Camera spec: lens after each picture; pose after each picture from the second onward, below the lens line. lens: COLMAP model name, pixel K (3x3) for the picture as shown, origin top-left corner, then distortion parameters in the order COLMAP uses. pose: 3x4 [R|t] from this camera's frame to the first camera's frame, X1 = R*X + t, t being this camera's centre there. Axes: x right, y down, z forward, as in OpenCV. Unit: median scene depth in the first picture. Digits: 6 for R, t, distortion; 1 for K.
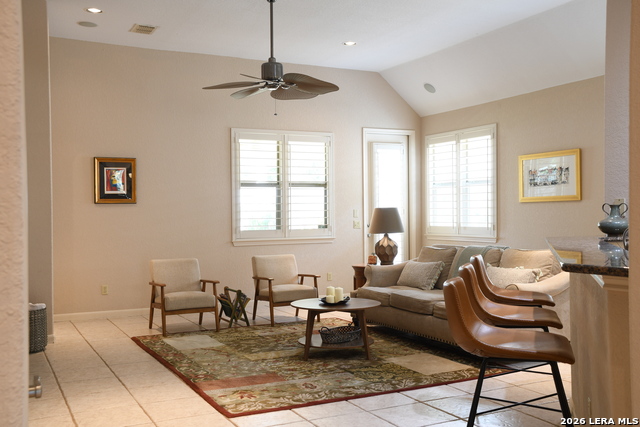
lens RADIAL K [[656.9, 0, 320.0], [0, 656.9, 213.5], [0, 0, 1]] dist [-0.001552, -0.001268]
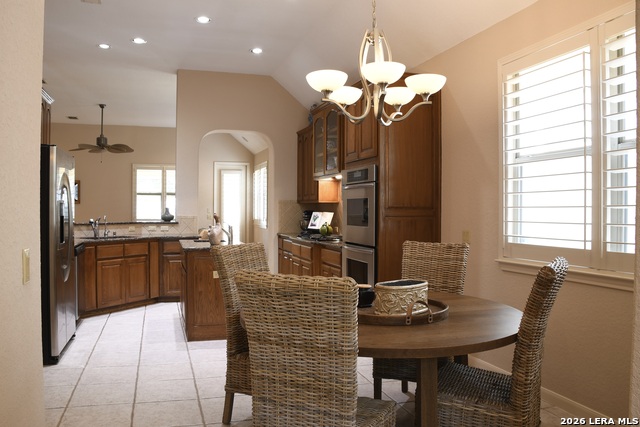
lens RADIAL K [[501.2, 0, 320.0], [0, 501.2, 213.5], [0, 0, 1]] dist [-0.172854, 0.102390]
pose [[0.988175, 0.018515, -0.152208, 0.612214], [-0.017356, 0.999809, 0.008939, -0.010456], [0.152345, -0.006192, 0.988308, -0.298770]]
